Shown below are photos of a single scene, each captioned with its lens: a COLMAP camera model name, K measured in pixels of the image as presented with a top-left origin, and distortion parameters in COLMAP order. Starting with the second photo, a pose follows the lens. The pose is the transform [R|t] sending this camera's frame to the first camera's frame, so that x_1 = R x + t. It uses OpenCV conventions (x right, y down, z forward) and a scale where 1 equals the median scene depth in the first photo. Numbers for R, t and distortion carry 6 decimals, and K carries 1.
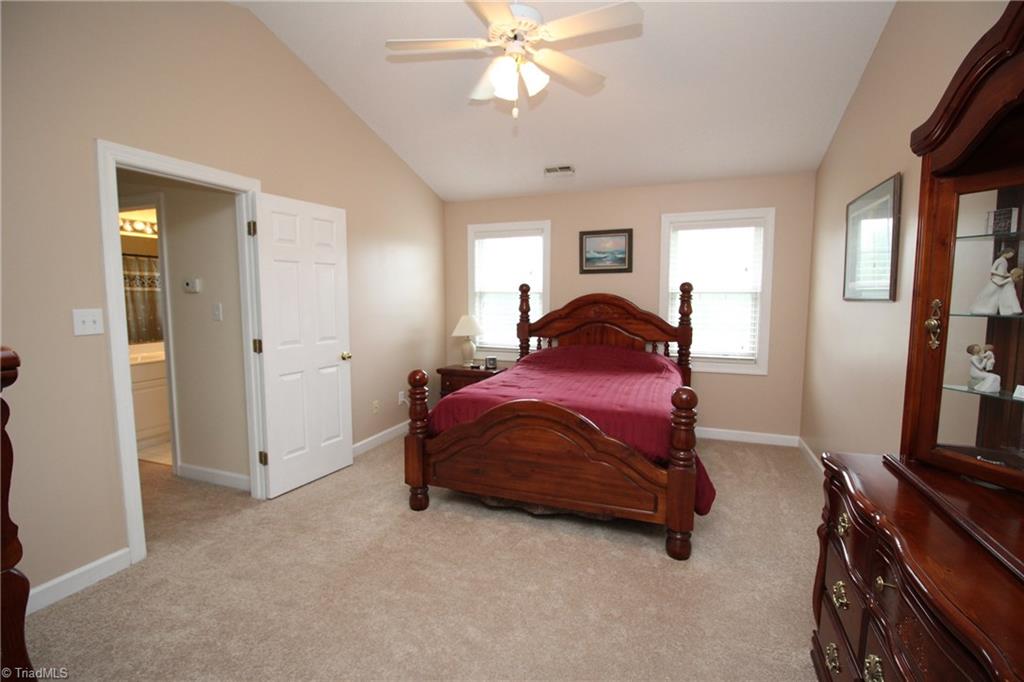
lens RADIAL K [[472.3, 0, 503.1], [0, 472.3, 341.1], [0, 0, 1]] dist [-0.001493, -0.012159]
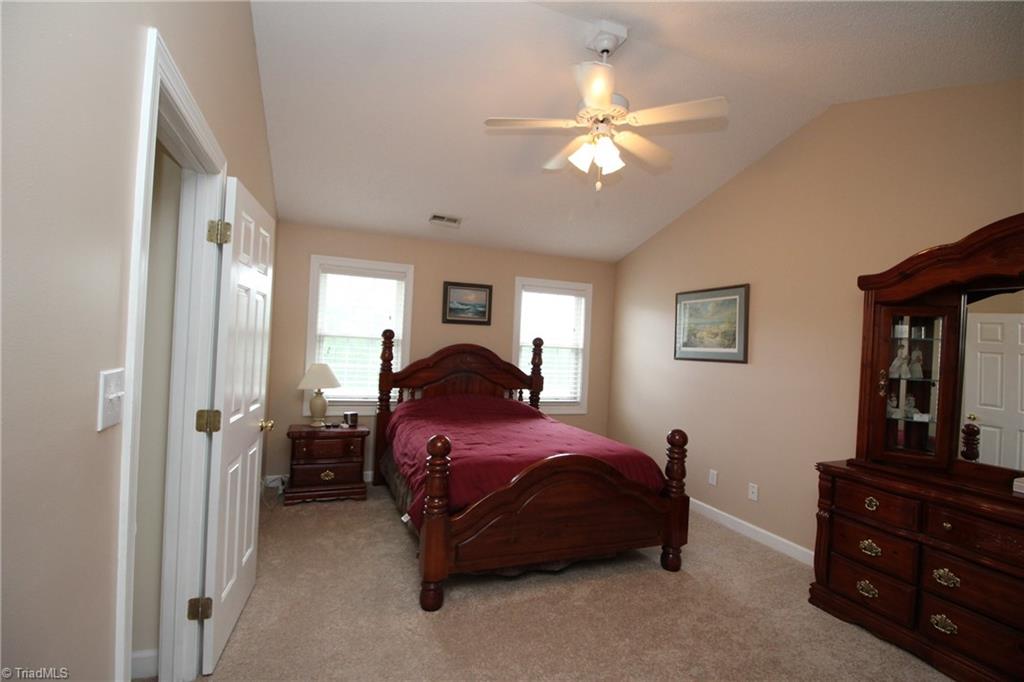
lens RADIAL K [[472.3, 0, 503.1], [0, 472.3, 341.1], [0, 0, 1]] dist [-0.001493, -0.012159]
pose [[0.735366, 0.039686, 0.676507, -0.434029], [0.018768, 0.996708, -0.078871, -0.024350], [-0.677411, 0.070696, 0.732200, 0.193604]]
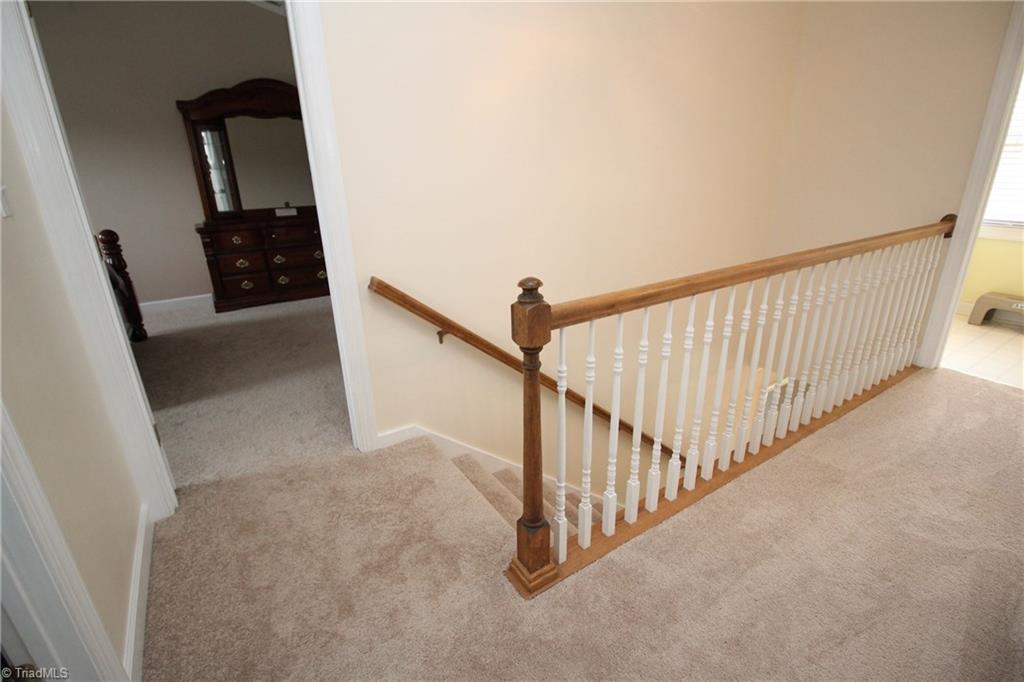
lens RADIAL K [[472.3, 0, 503.1], [0, 472.3, 341.1], [0, 0, 1]] dist [-0.001493, -0.012159]
pose [[-0.815025, -0.204743, 0.542046, -0.767341], [0.064207, 0.897816, 0.435666, -0.075723], [-0.575857, 0.389882, -0.718597, 0.730900]]
